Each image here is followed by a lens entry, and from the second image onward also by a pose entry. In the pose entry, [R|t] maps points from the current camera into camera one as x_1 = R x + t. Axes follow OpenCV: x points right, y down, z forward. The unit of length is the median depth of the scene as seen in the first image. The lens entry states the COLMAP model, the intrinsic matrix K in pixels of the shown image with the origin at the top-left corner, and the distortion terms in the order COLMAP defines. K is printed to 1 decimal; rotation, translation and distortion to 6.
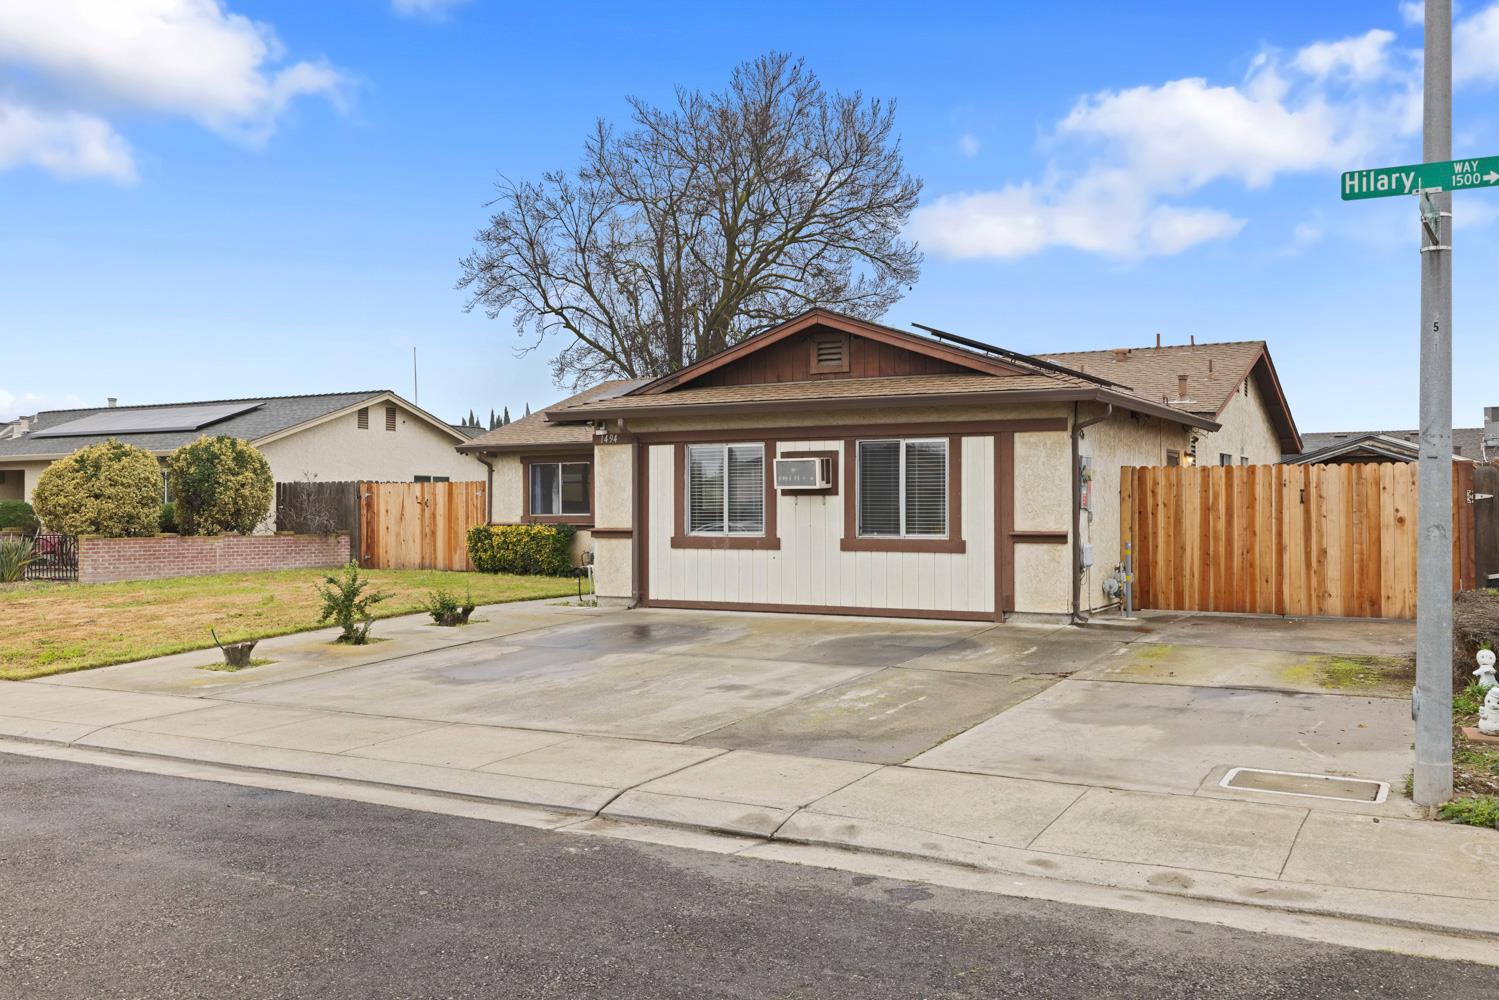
lens RADIAL K [[1355.3, 0, 749.5], [0, 1355.3, 500.0], [0, 0, 1]] dist [-0.011312, -0.007211]
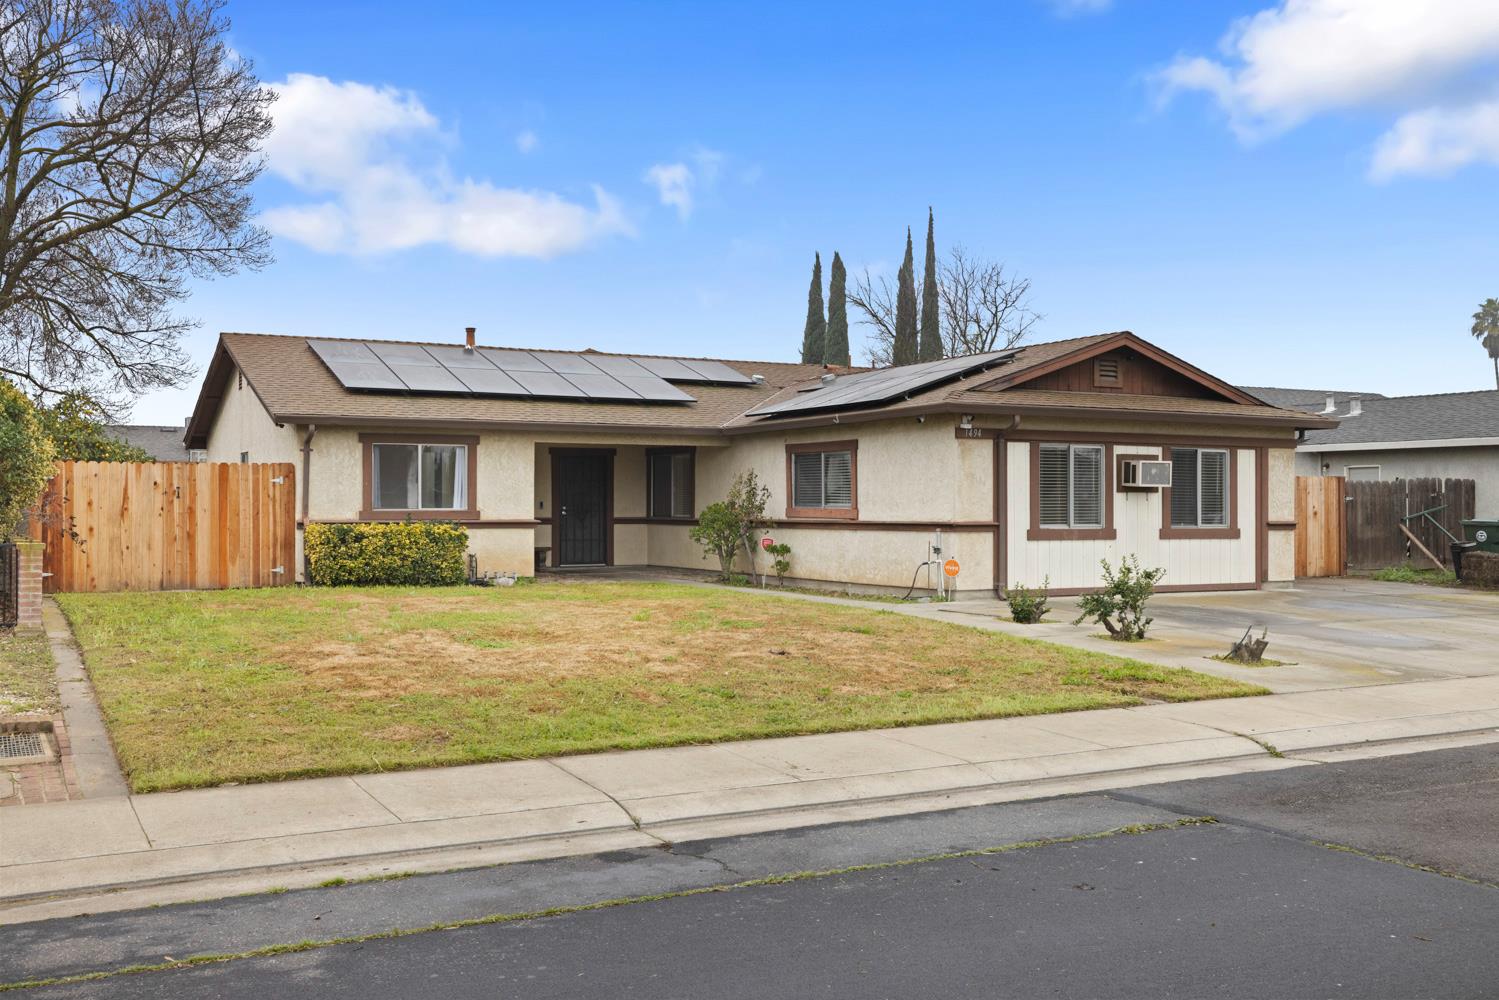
lens RADIAL K [[1430.1, 0, 749.5], [0, 1430.1, 500.0], [0, 0, 1]] dist [-0.009016, 0.003995]
pose [[0.537589, 0.008092, 0.843168, -1.183668], [-0.008967, 0.999952, -0.003880, 0.010977], [-0.843159, -0.005475, 0.537636, 0.622556]]
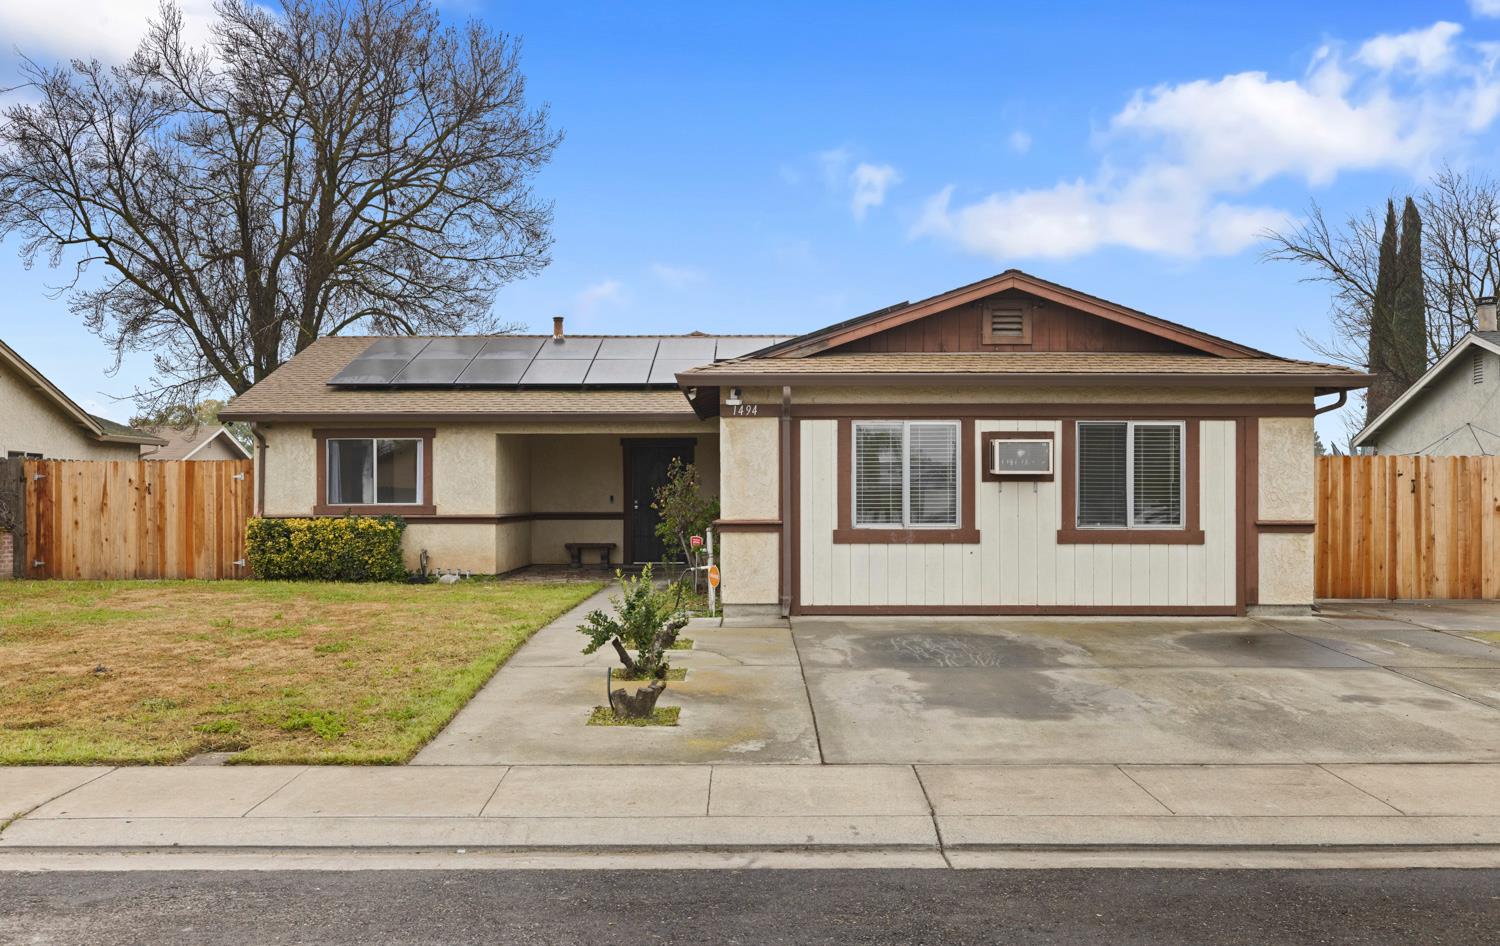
lens RADIAL K [[1434.0, 0, 750.7], [0, 1434.0, 499.0], [0, 0, 1]] dist [-0.002443, 0.006659]
pose [[0.872737, 0.002019, 0.488186, -0.568870], [-0.004985, 0.999976, 0.004776, 0.004367], [-0.488165, -0.006601, 0.872726, 0.268950]]
